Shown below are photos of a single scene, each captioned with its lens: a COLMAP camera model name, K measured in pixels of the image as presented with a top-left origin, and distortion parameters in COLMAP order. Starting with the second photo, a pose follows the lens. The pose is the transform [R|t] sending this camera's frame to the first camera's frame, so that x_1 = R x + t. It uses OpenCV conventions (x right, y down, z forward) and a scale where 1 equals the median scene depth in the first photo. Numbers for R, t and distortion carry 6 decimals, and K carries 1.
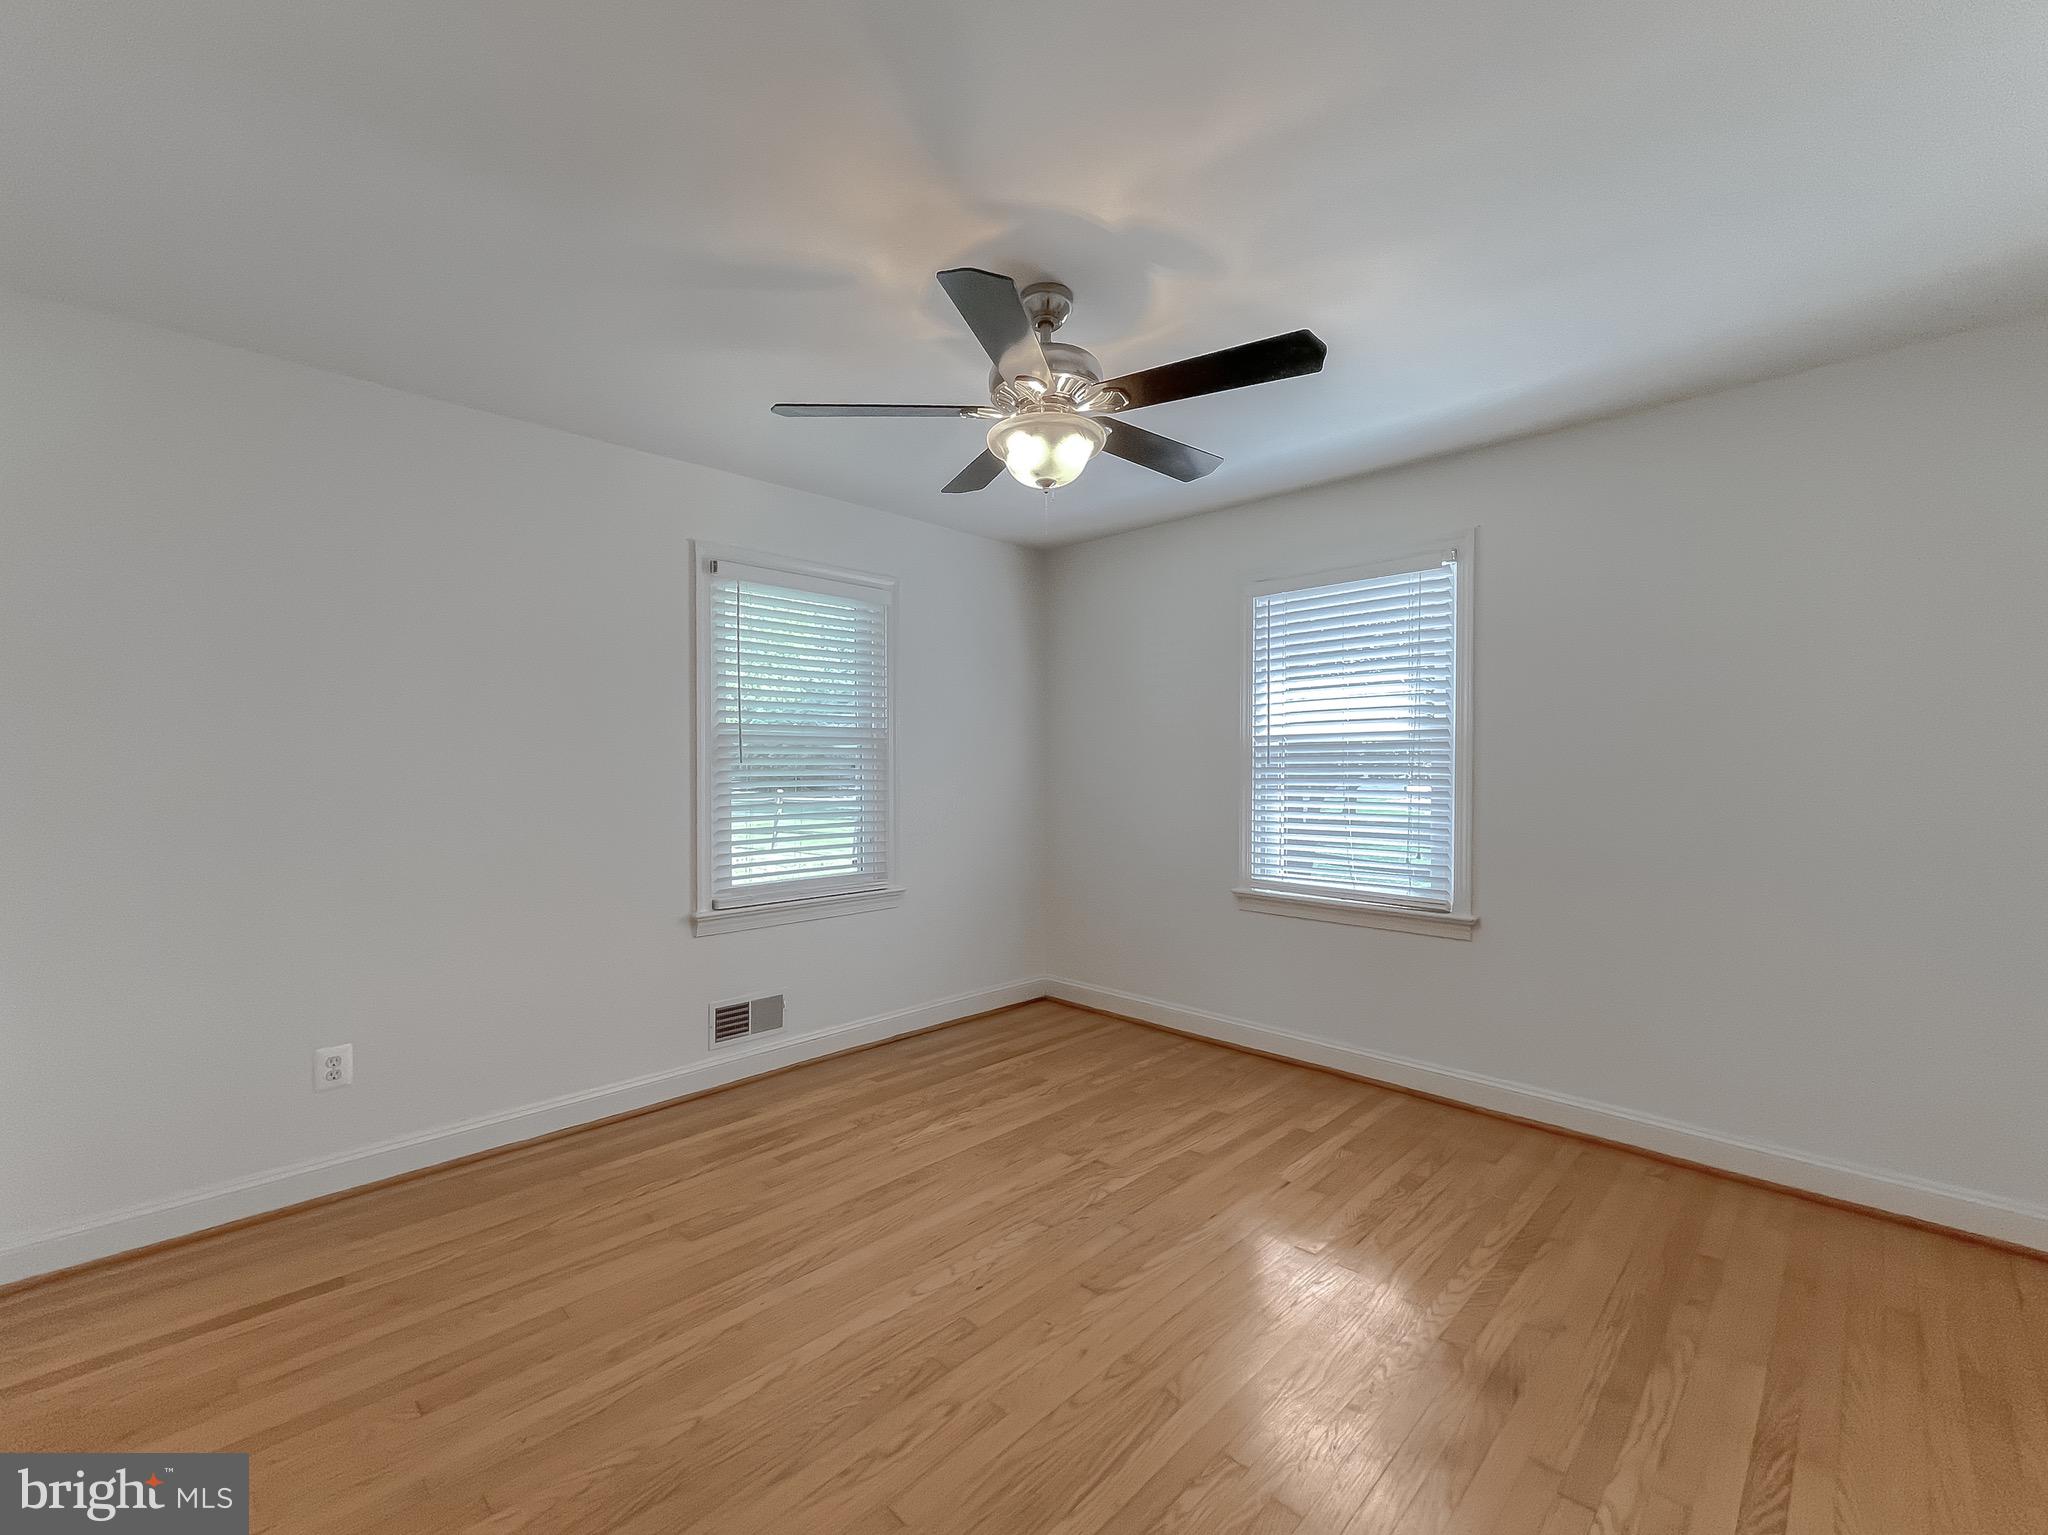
lens RADIAL K [[841.8, 0, 1013.0], [0, 841.8, 773.2], [0, 0, 1]] dist [-0.000831, 0.000881]
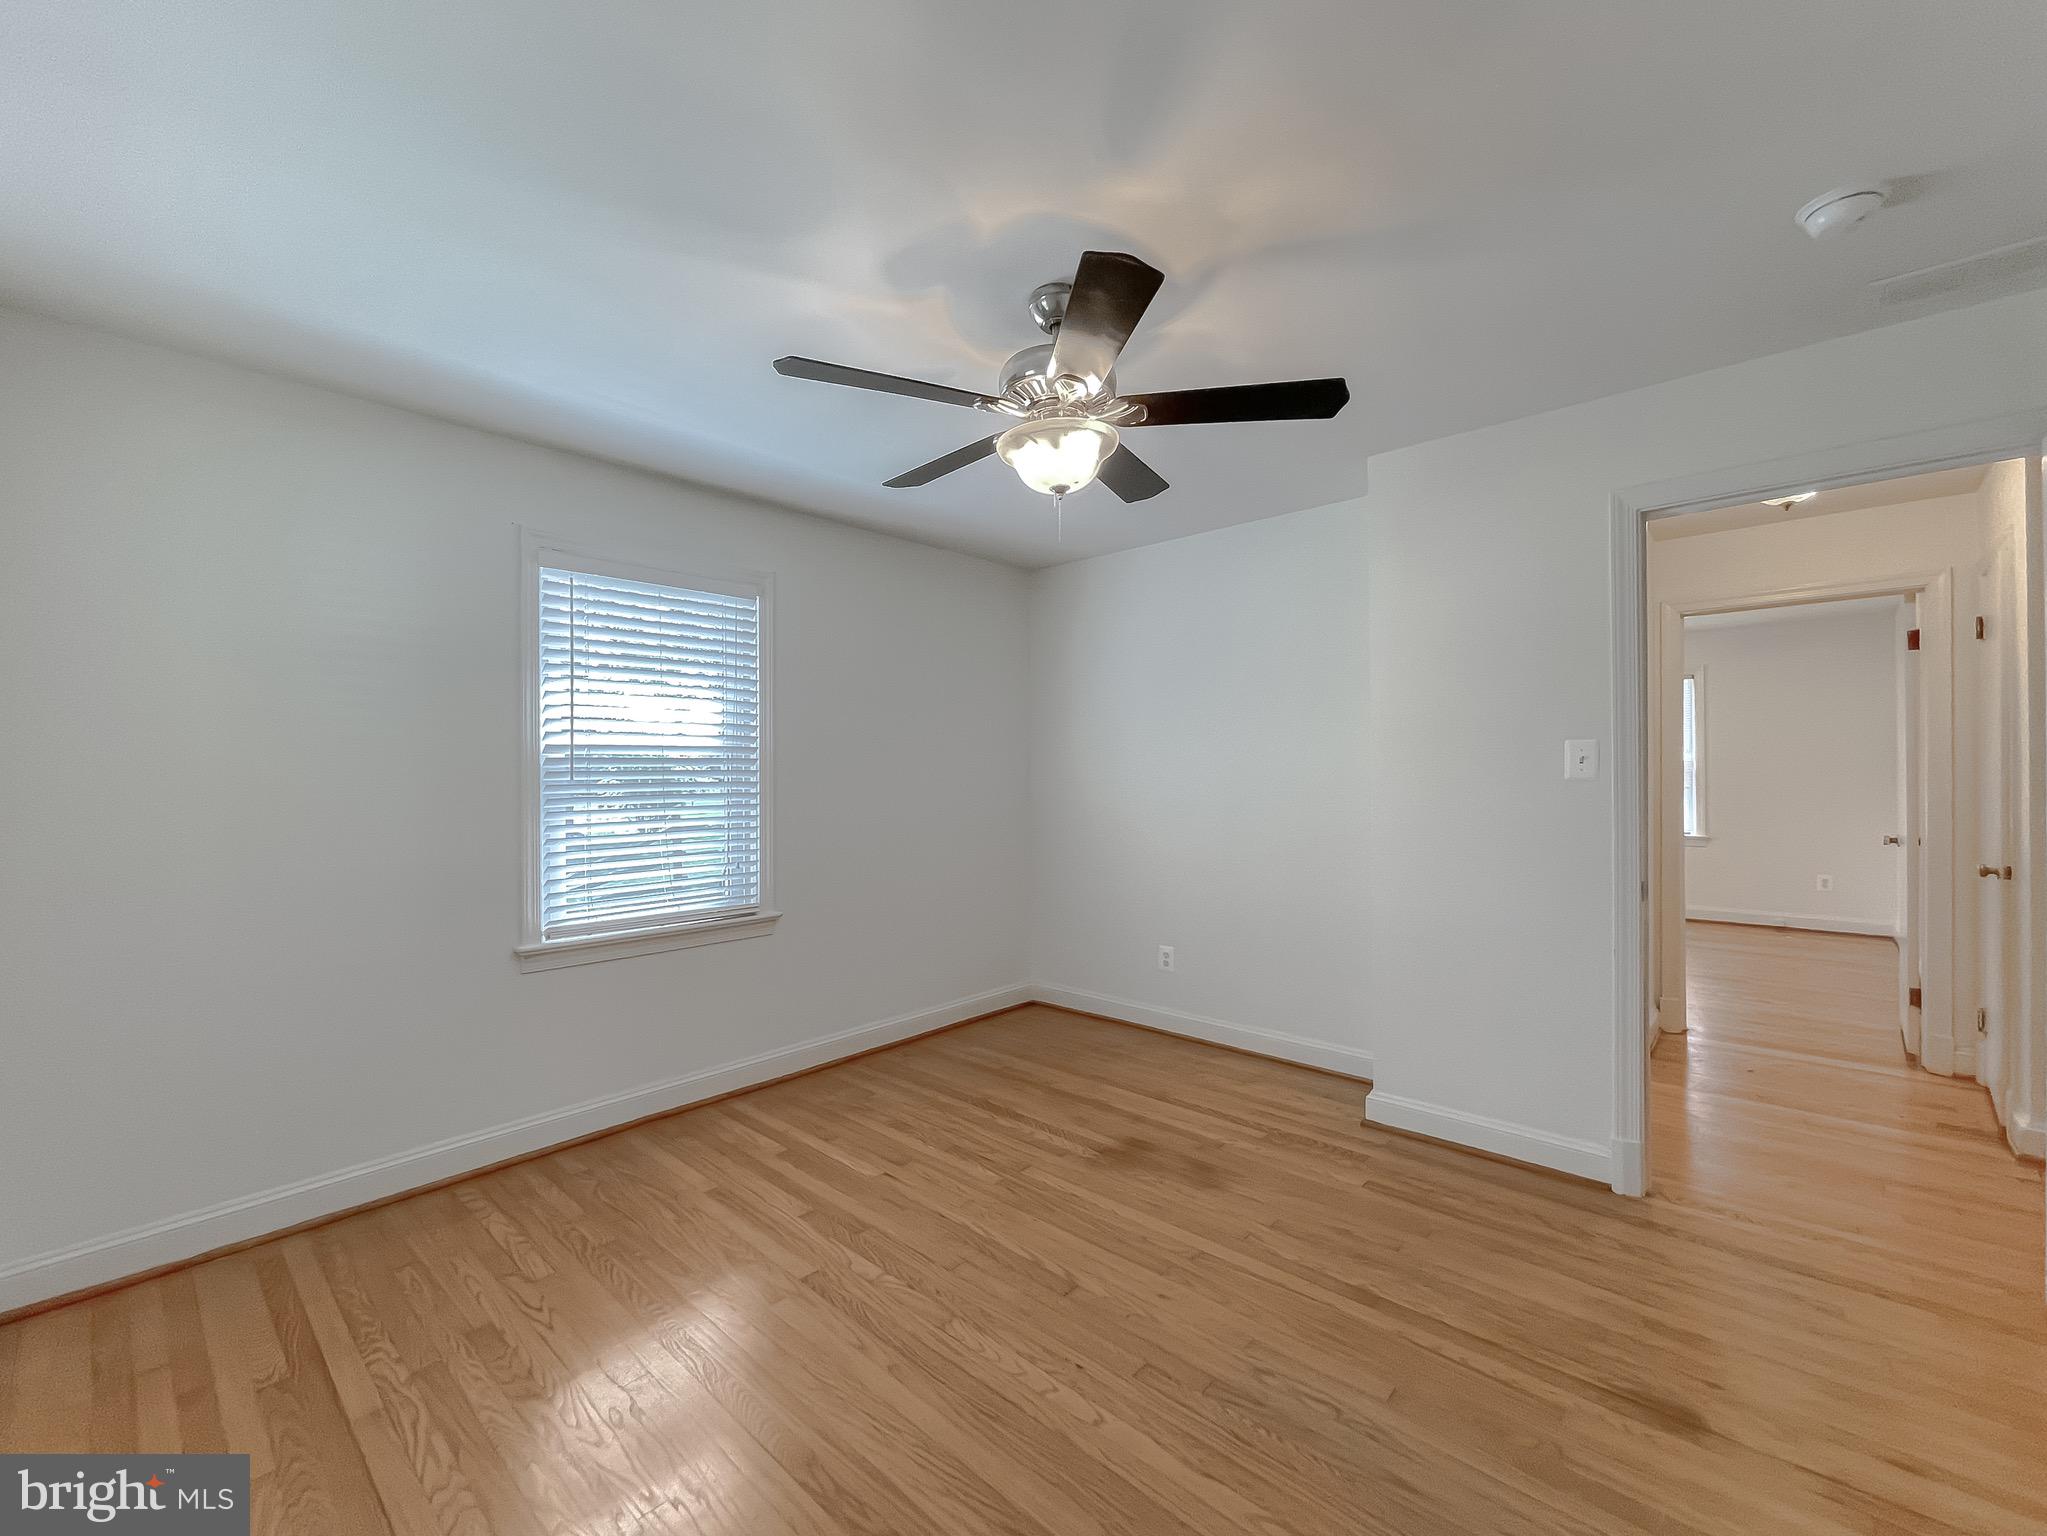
lens RADIAL K [[841.4, 0, 1012.5], [0, 841.4, 773.7], [0, 0, 1]] dist [-0.000831, 0.000881]
pose [[-0.025309, 0.000527, 0.999680, -0.659613], [0.016967, 0.999856, -0.000097, -0.012836], [-0.999536, 0.016959, -0.025314, 0.768678]]
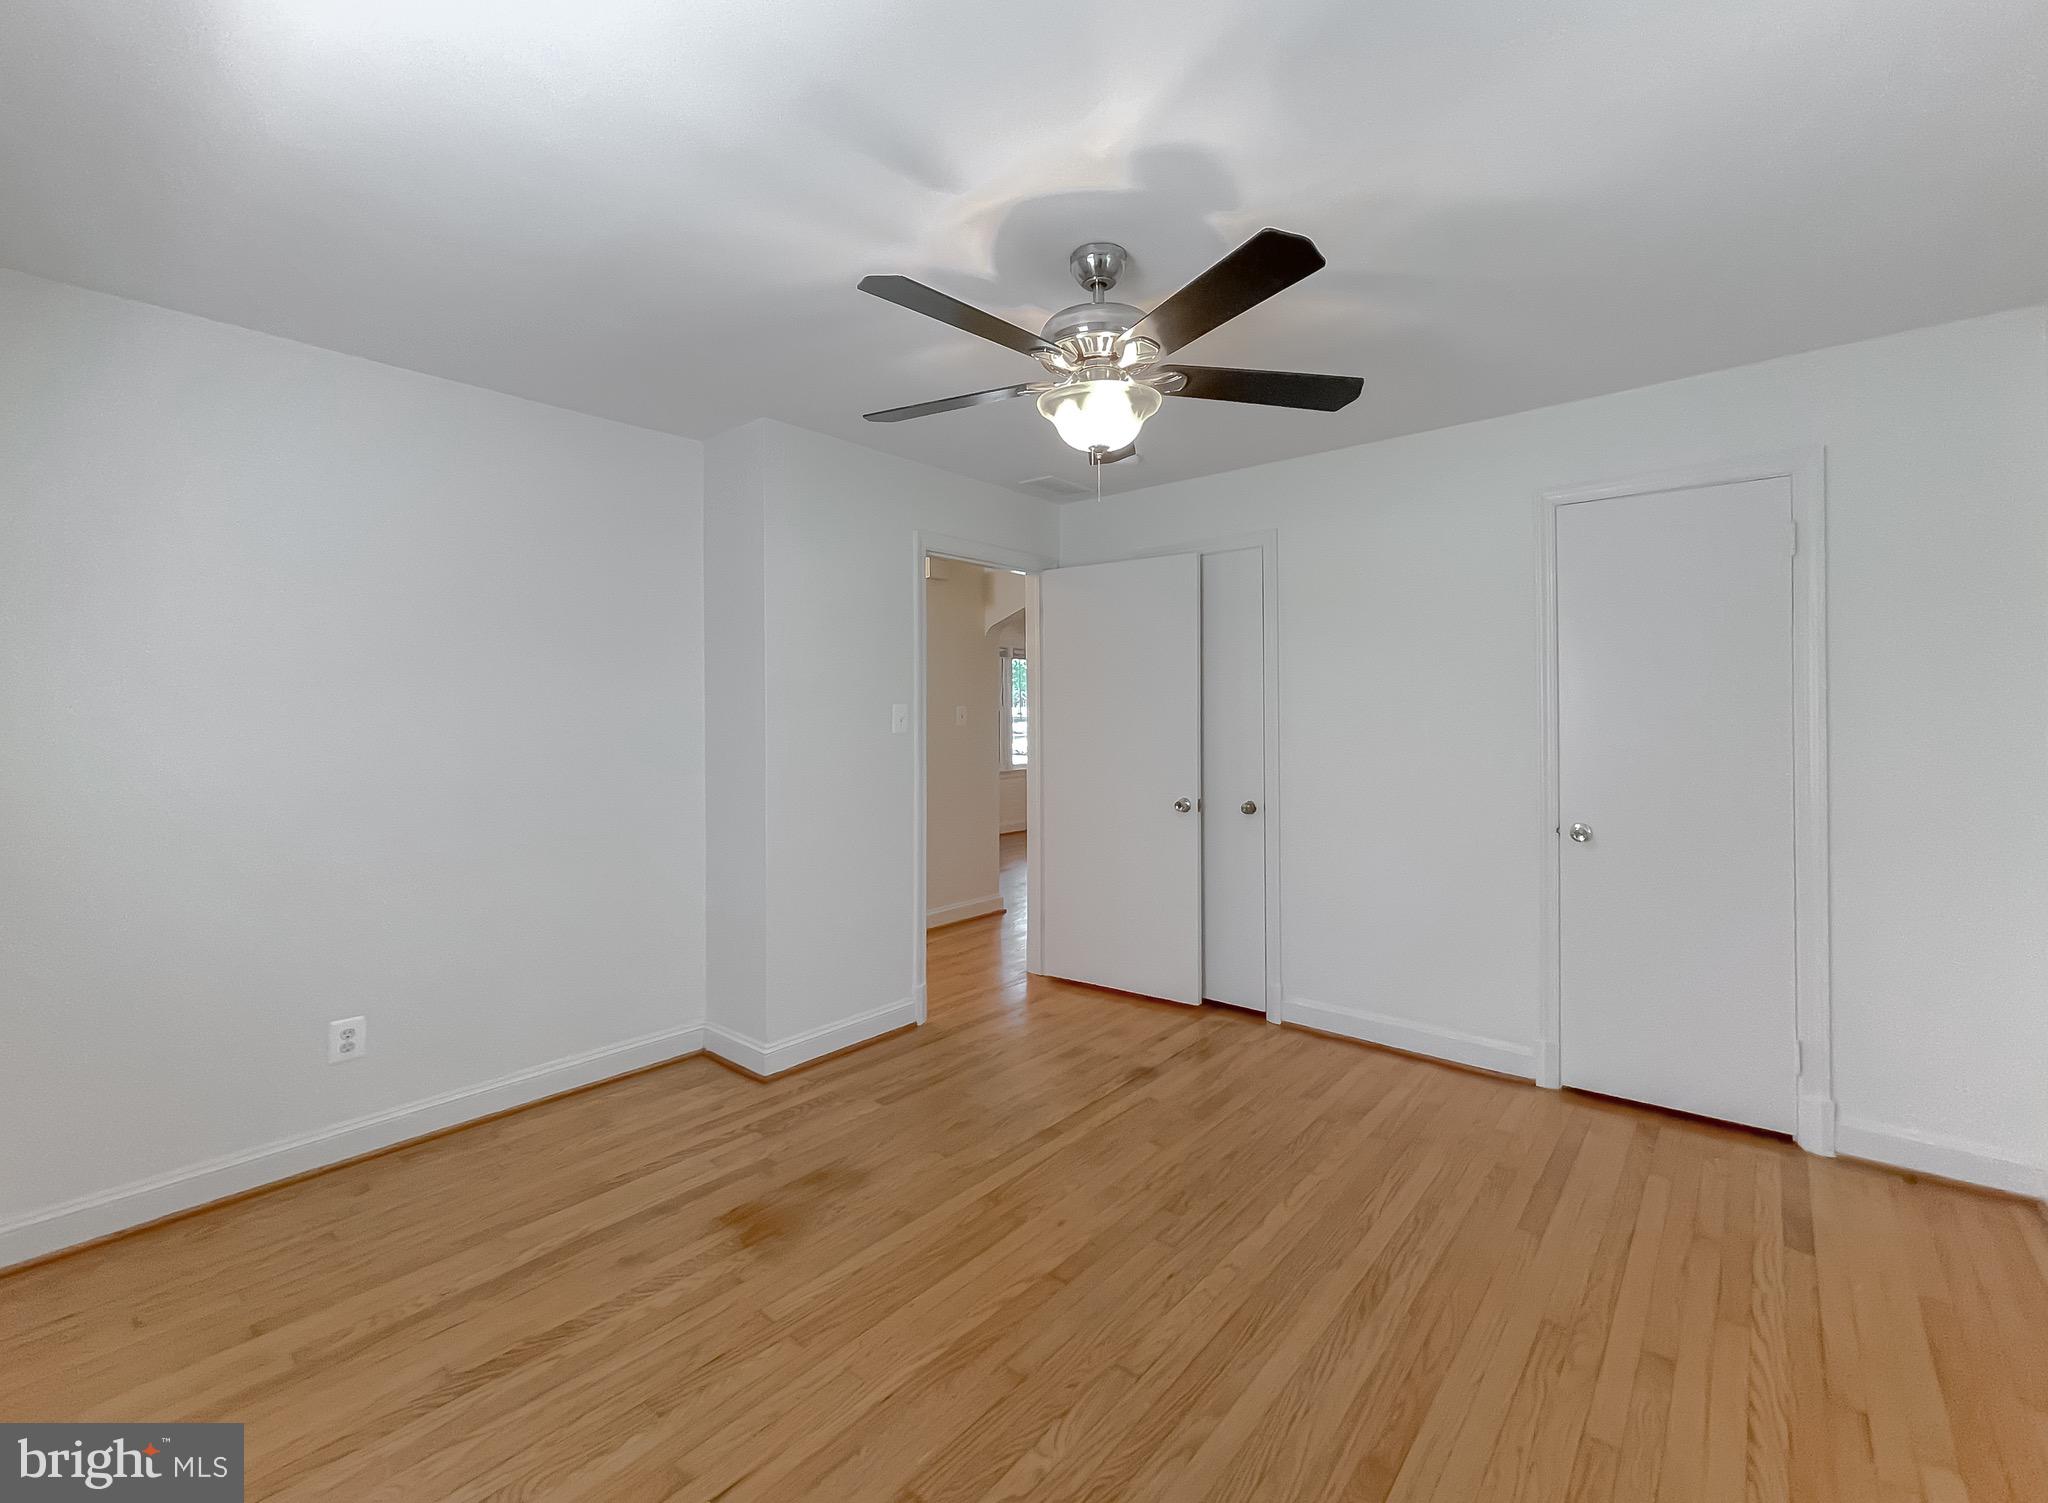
lens RADIAL K [[884.2, 0, 992.1], [0, 884.2, 712.8], [0, 0, 1]] dist [-0.004241, 0.000090]
pose [[-0.998788, 0.004980, -0.048962, 0.153185], [0.004622, 0.999962, 0.007432, -0.035322], [0.048997, 0.007196, -0.998773, 1.425547]]
